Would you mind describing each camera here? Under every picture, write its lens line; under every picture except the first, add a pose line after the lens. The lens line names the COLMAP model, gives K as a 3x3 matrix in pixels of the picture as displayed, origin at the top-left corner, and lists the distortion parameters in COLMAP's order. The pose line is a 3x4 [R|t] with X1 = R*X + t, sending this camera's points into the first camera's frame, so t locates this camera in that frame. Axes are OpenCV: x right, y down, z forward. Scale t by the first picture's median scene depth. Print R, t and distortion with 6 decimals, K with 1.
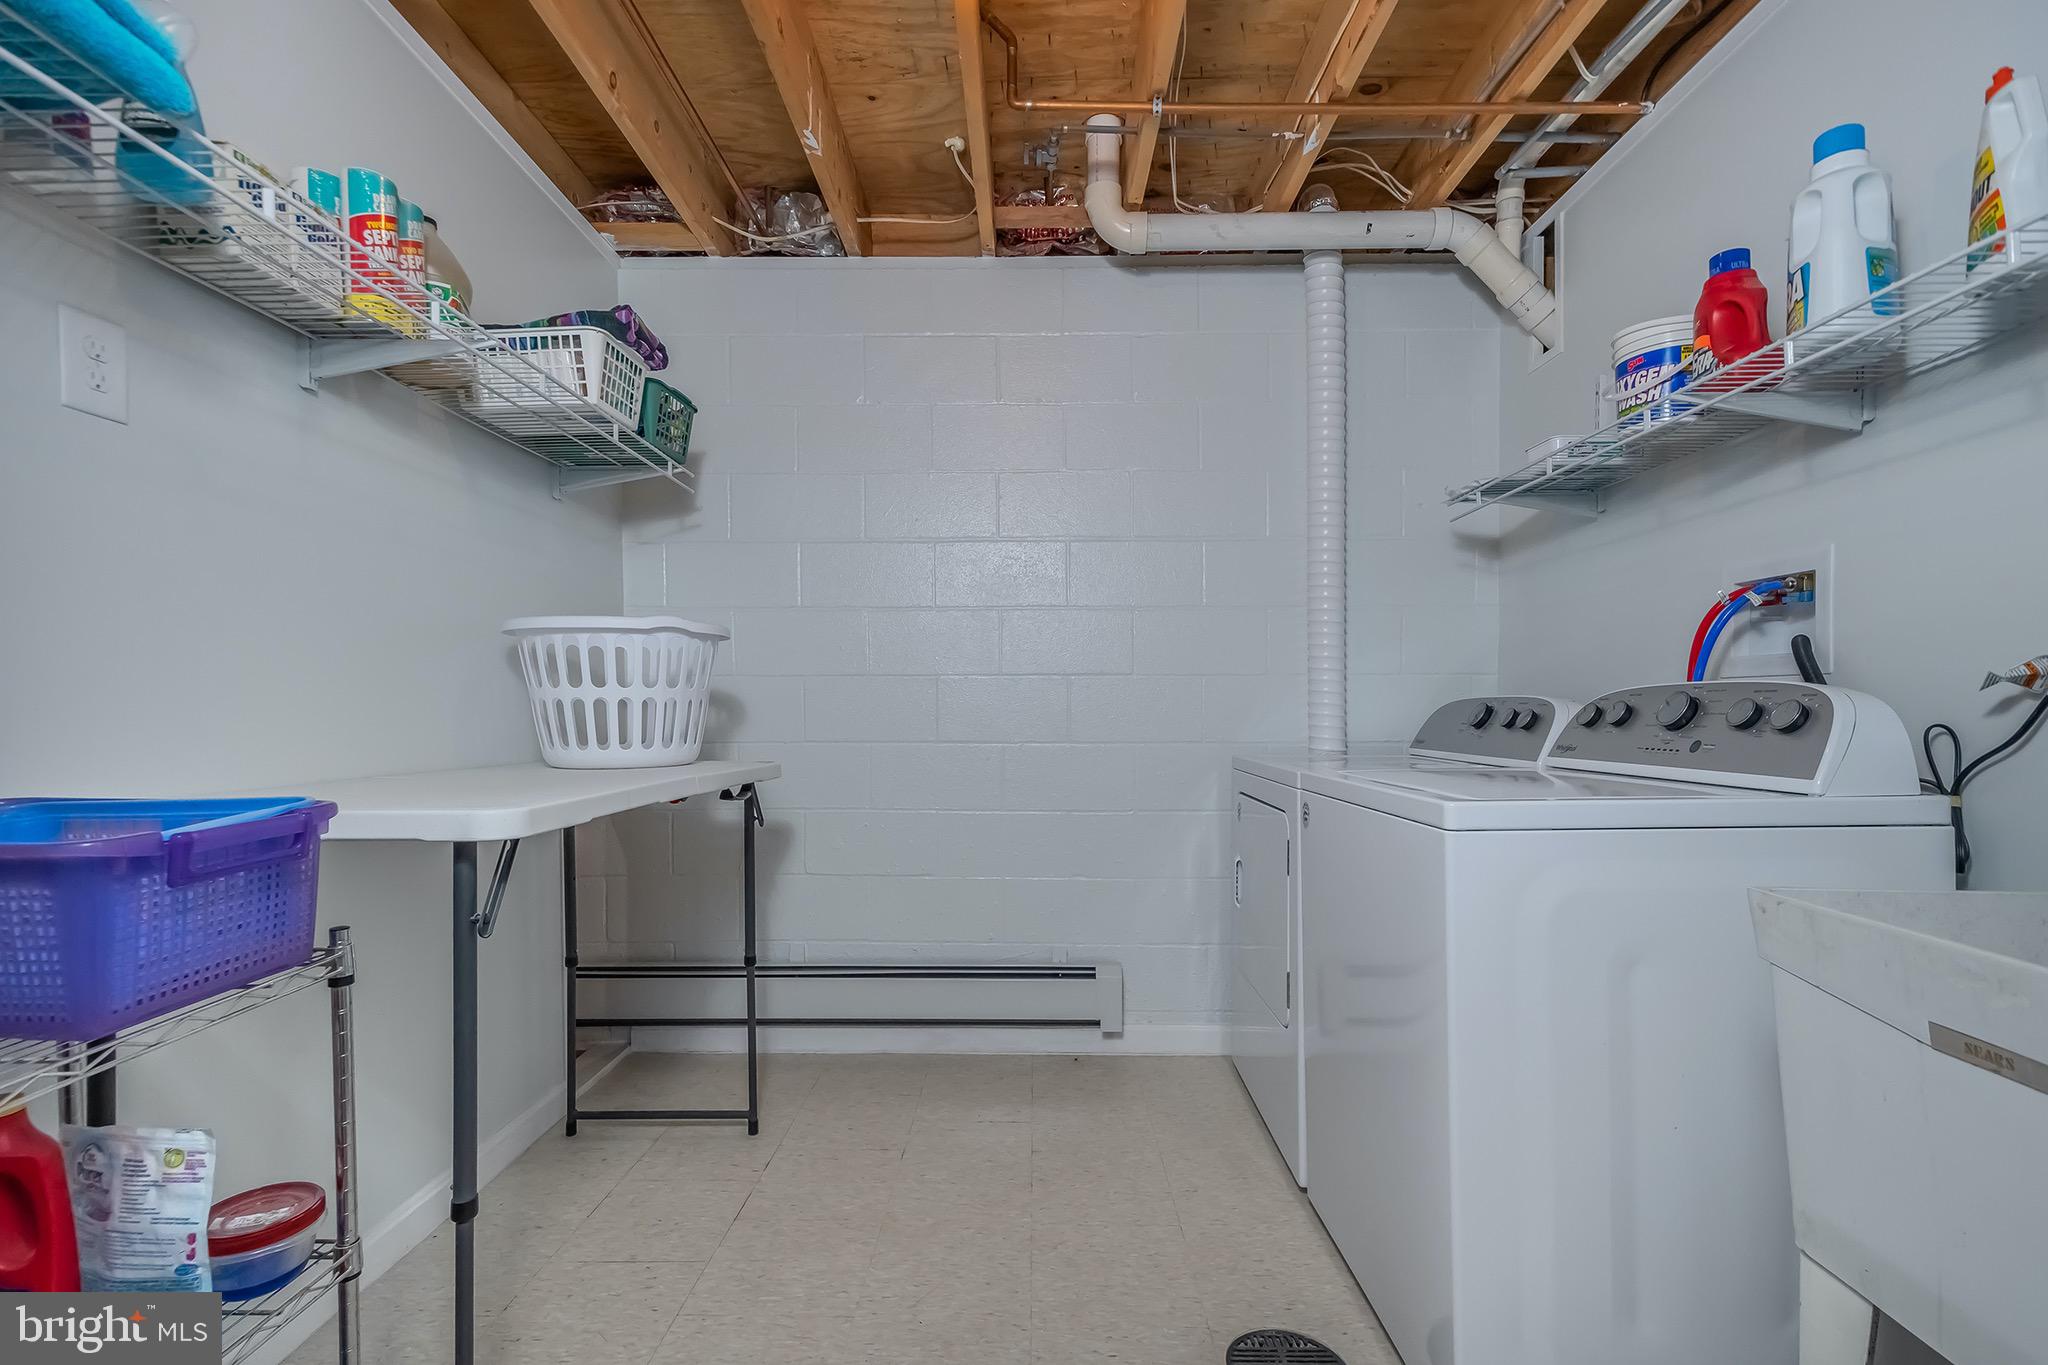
lens RADIAL K [[1340.0, 0, 1021.7], [0, 1340.0, 563.6], [0, 0, 1]] dist [0.053848, 0.003776]
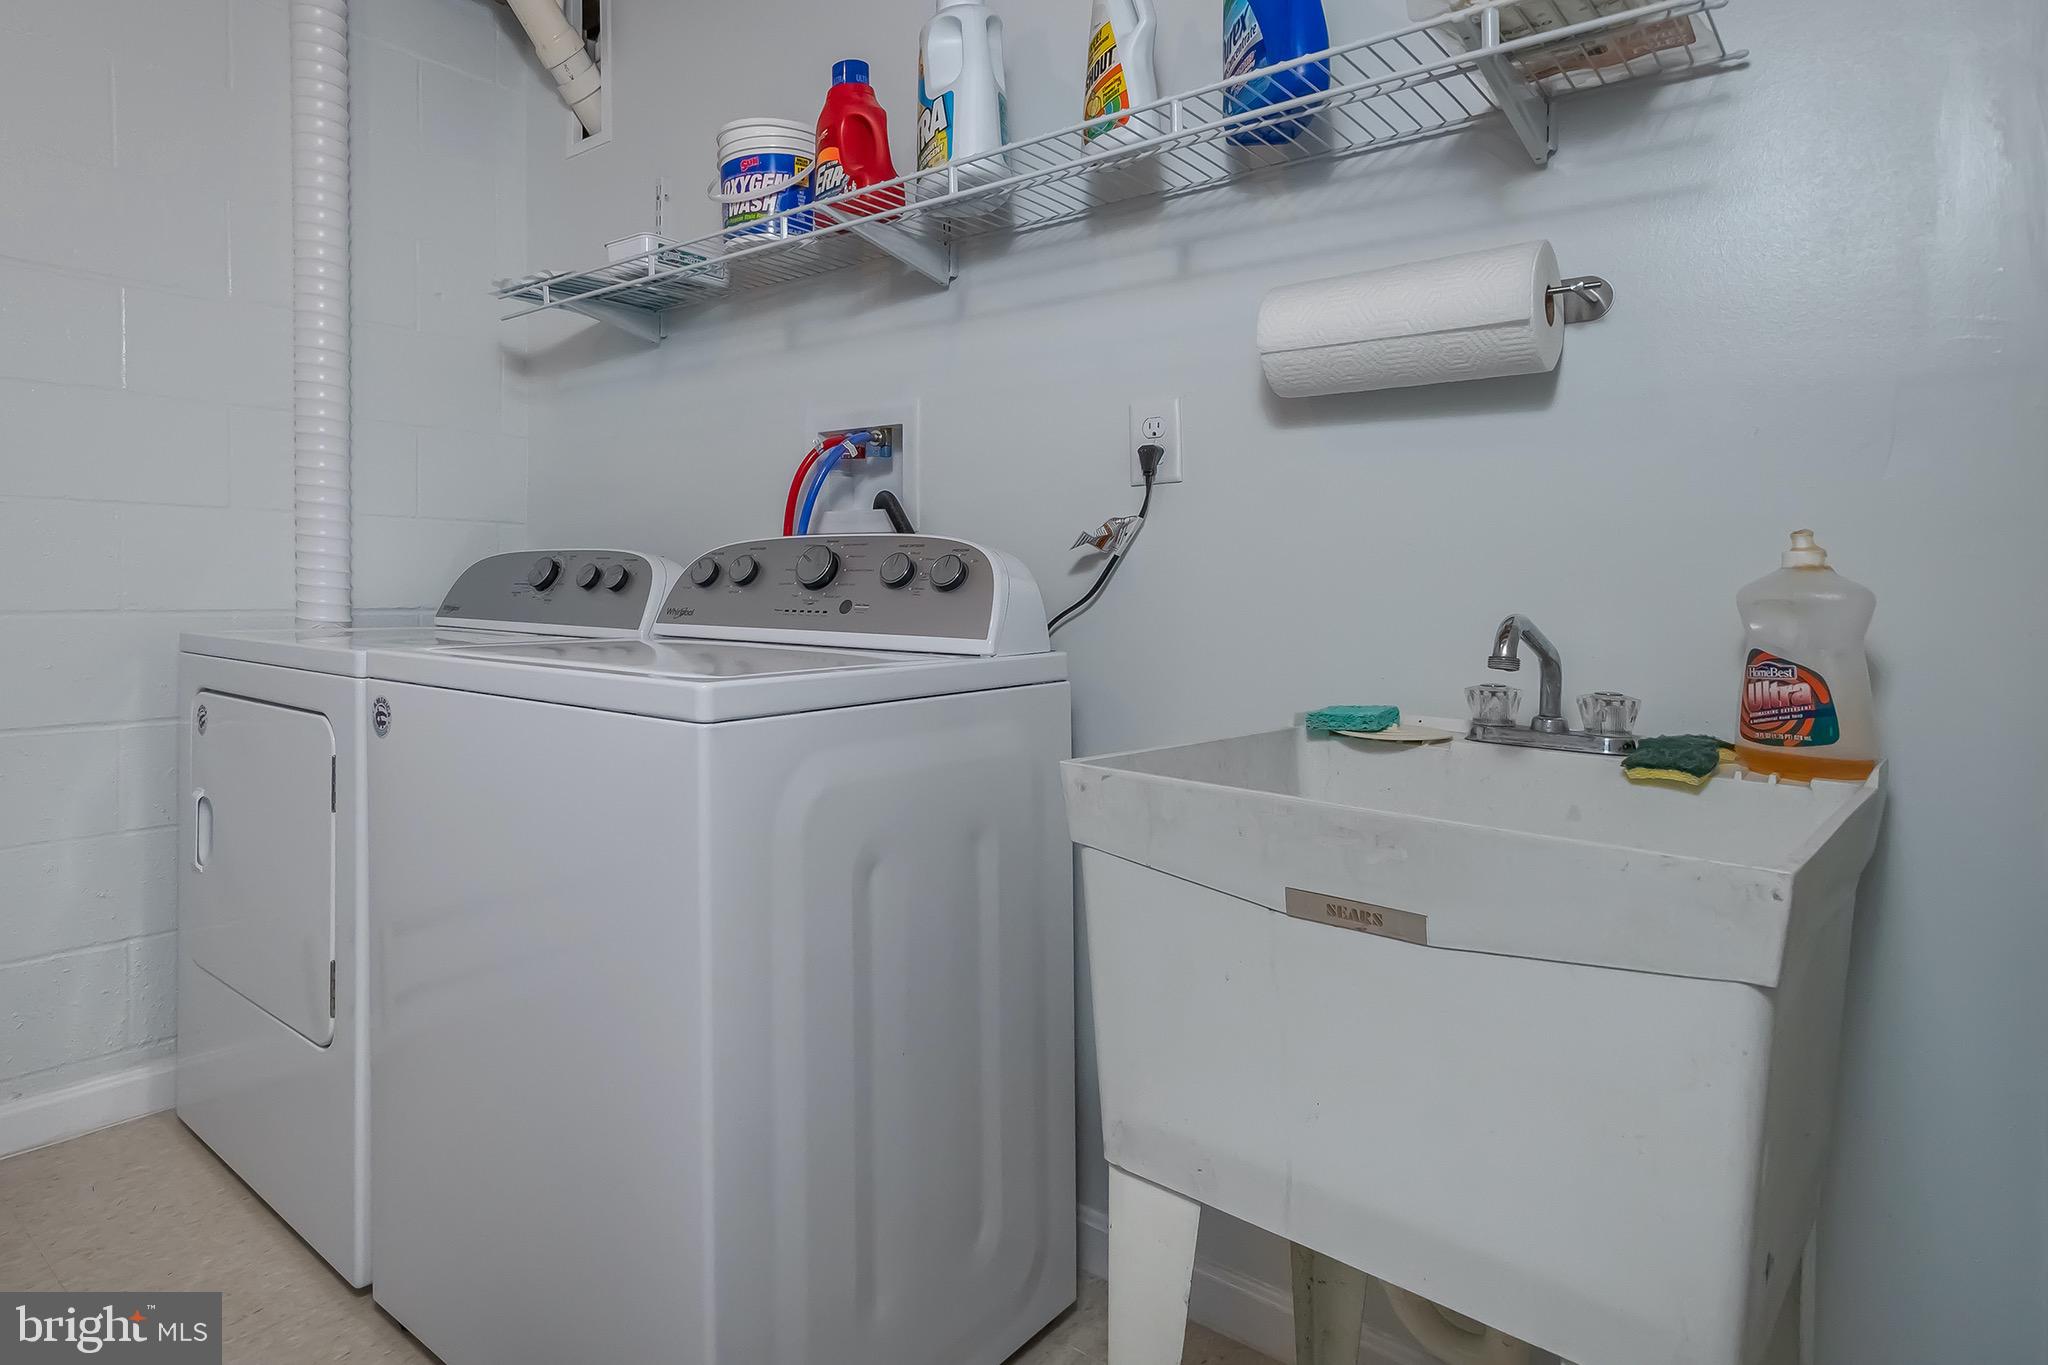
lens RADIAL K [[1340.0, 0, 1021.7], [0, 1340.0, 563.6], [0, 0, 1]] dist [0.053848, 0.003776]
pose [[0.640417, 0.022645, 0.767693, -0.086305], [-0.091304, 0.994722, 0.046824, 0.049087], [-0.762581, -0.100080, 0.639104, 0.319044]]
